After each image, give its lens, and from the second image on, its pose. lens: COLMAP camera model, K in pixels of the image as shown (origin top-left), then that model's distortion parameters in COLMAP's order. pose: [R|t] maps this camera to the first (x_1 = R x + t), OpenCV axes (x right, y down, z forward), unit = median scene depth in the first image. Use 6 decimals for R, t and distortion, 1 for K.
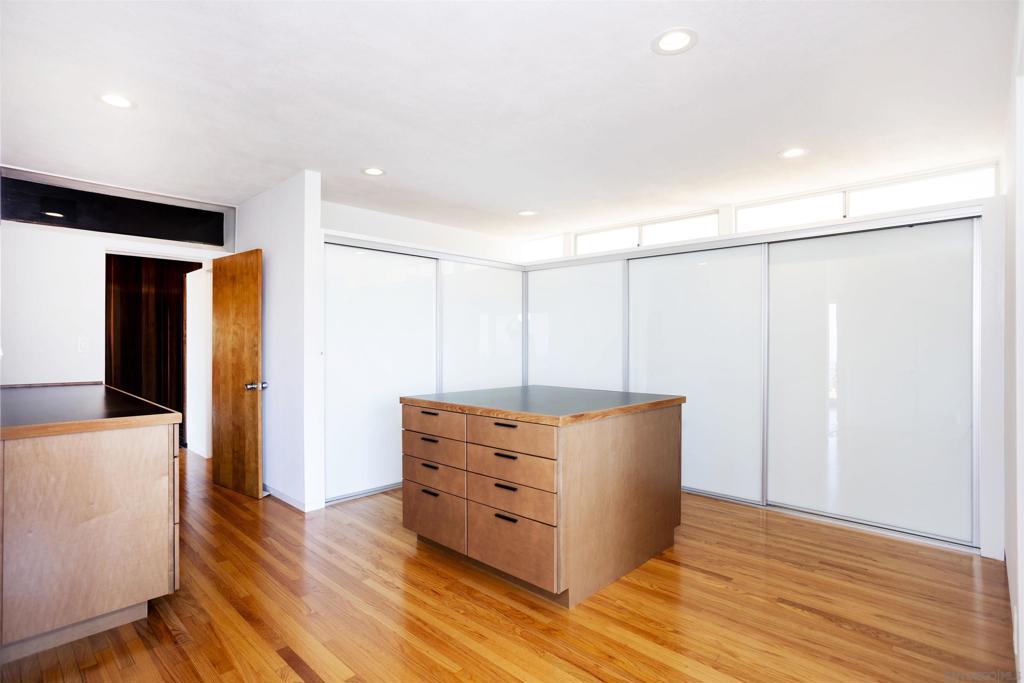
lens RADIAL K [[514.7, 0, 506.6], [0, 514.7, 337.3], [0, 0, 1]] dist [-0.025891, 0.000019]
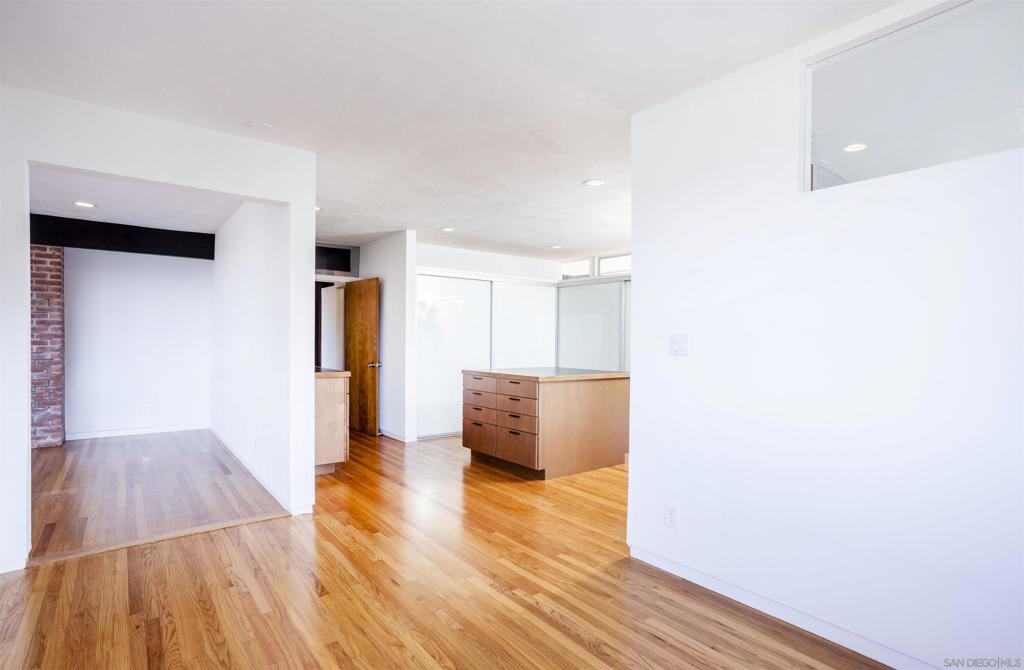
lens RADIAL K [[497.2, 0, 515.4], [0, 497.2, 339.1], [0, 0, 1]] dist [0.001260, 0.000040]
pose [[0.991076, 0.009552, -0.132957, 0.189453], [-0.008290, 0.999915, 0.010042, -0.003620], [0.133042, -0.008851, 0.991071, -0.618382]]
